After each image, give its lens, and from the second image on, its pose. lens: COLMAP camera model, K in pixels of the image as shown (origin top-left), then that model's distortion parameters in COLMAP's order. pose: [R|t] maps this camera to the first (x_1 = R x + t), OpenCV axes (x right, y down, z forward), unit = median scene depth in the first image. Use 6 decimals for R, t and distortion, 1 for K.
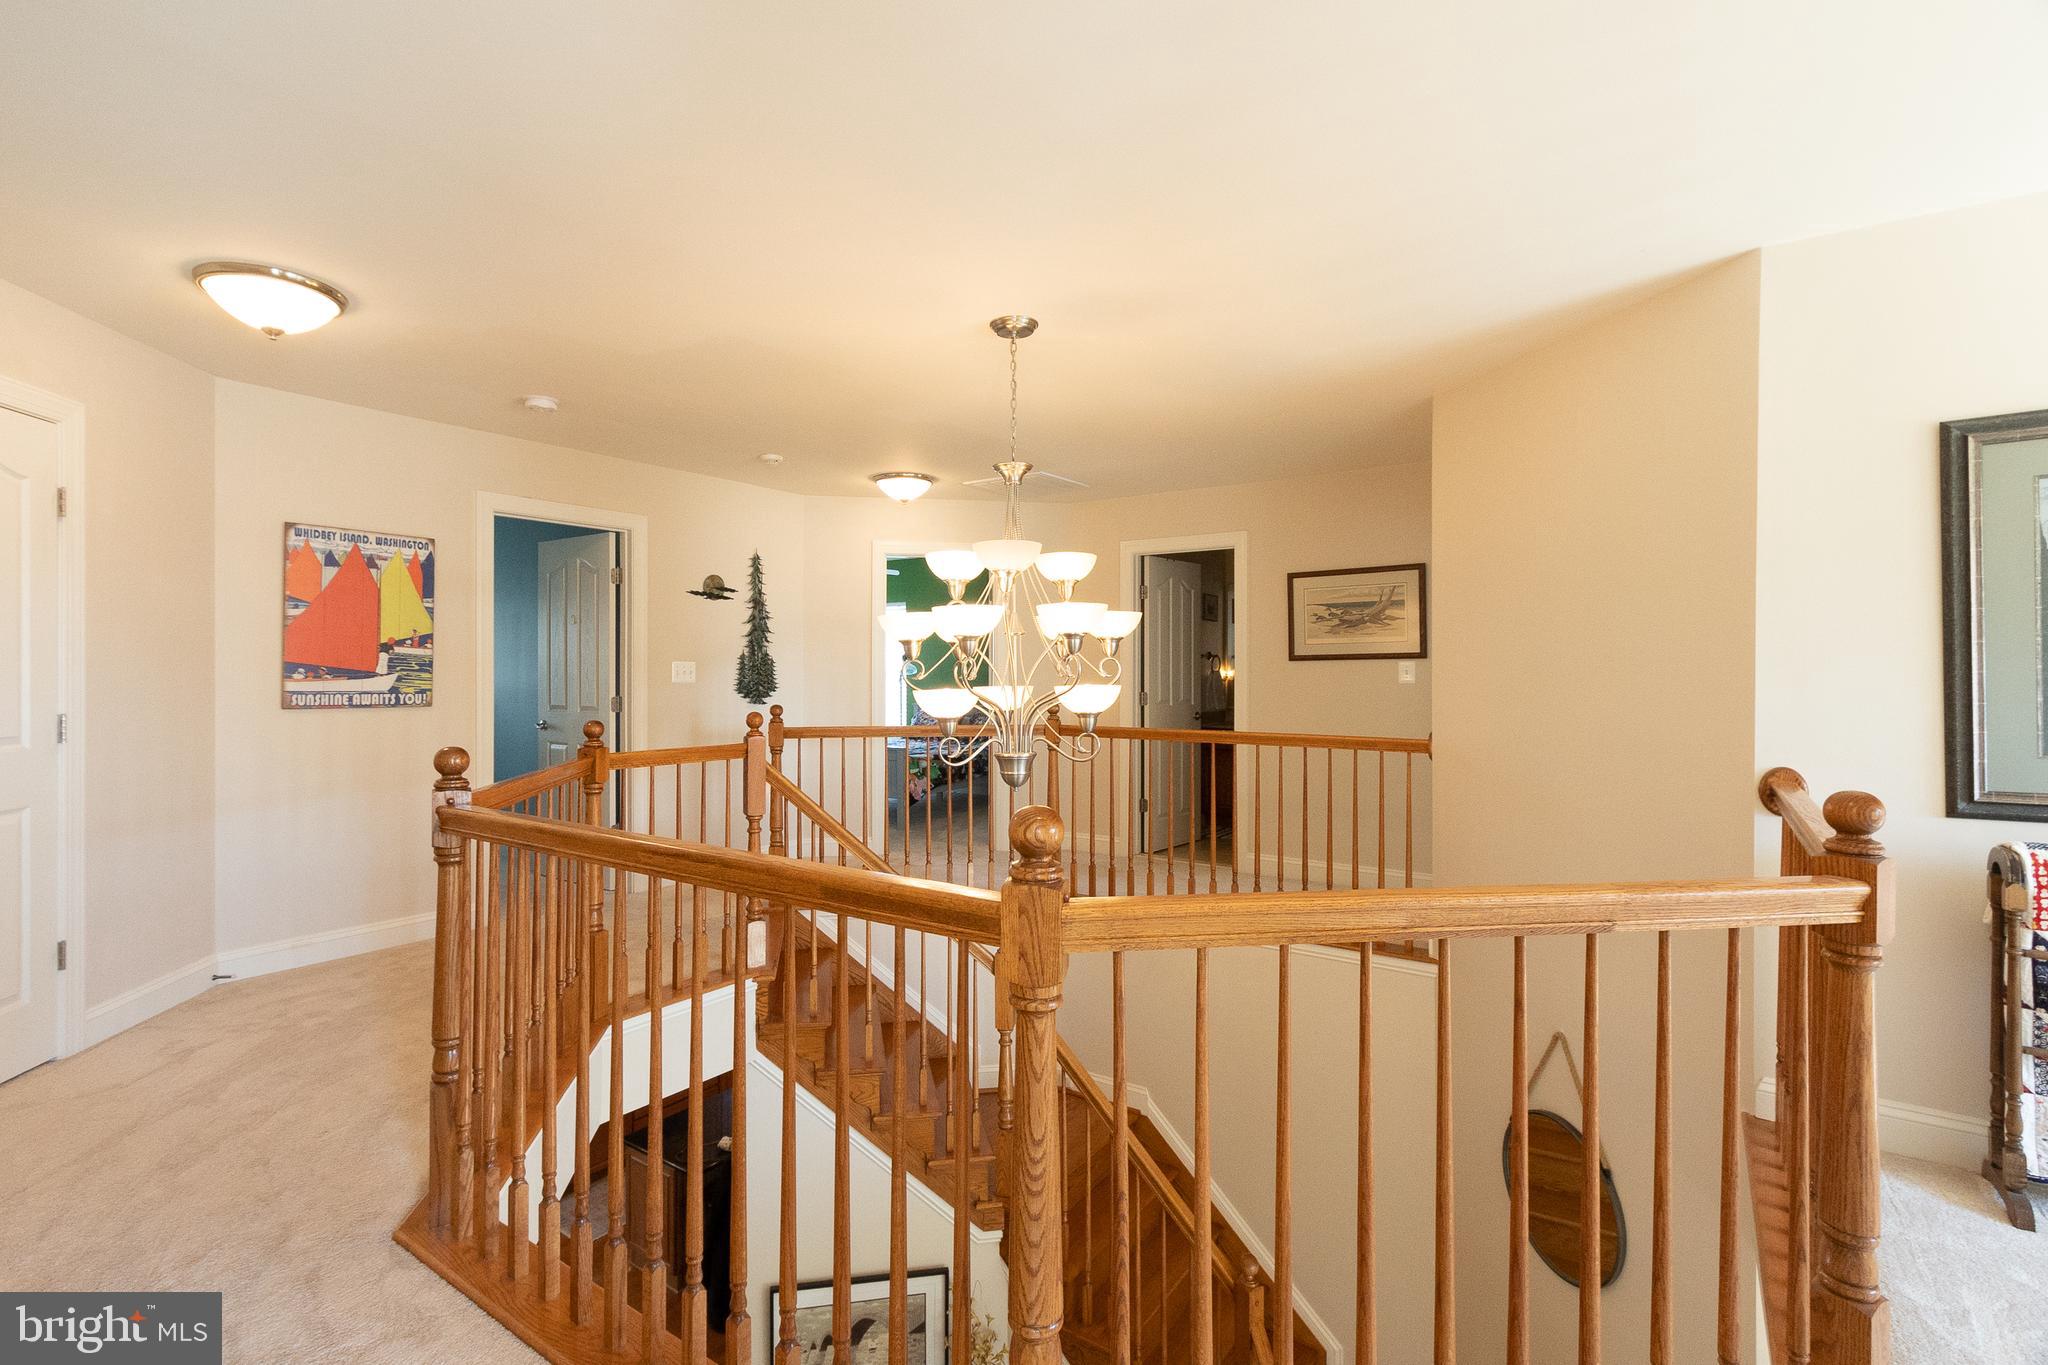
lens RADIAL K [[962.4, 0, 1005.5], [0, 962.4, 674.8], [0, 0, 1]] dist [0.003867, 0.000470]
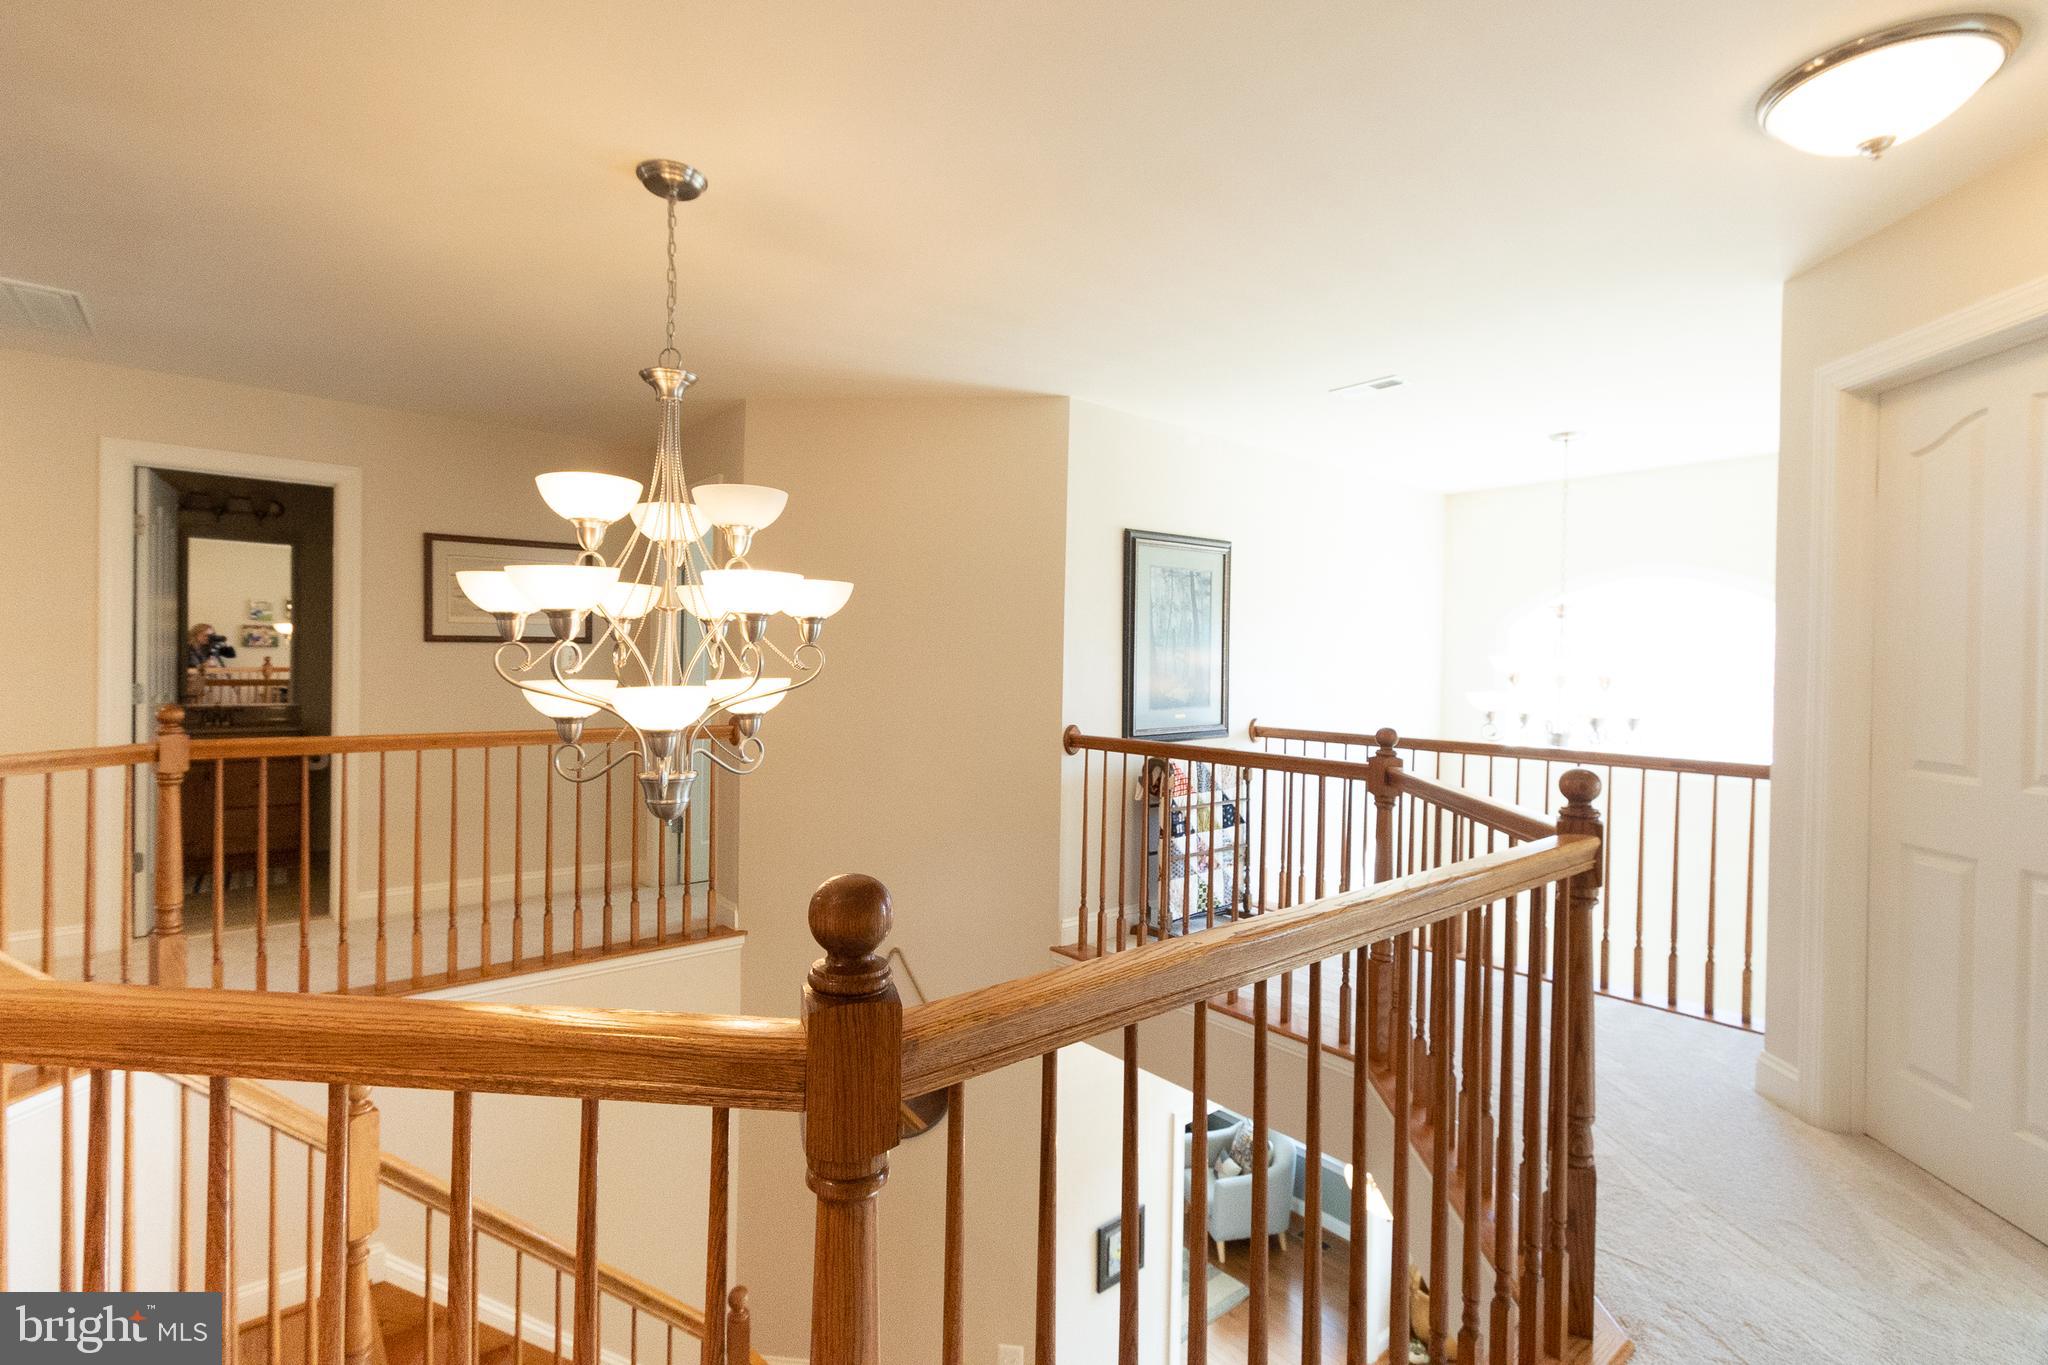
lens RADIAL K [[962.4, 0, 1005.5], [0, 962.4, 674.8], [0, 0, 1]] dist [0.003867, 0.000470]
pose [[0.251243, -0.008853, 0.967884, -0.628147], [-0.012616, 0.999843, 0.012420, -0.005286], [-0.967842, -0.015331, 0.251091, 0.571126]]
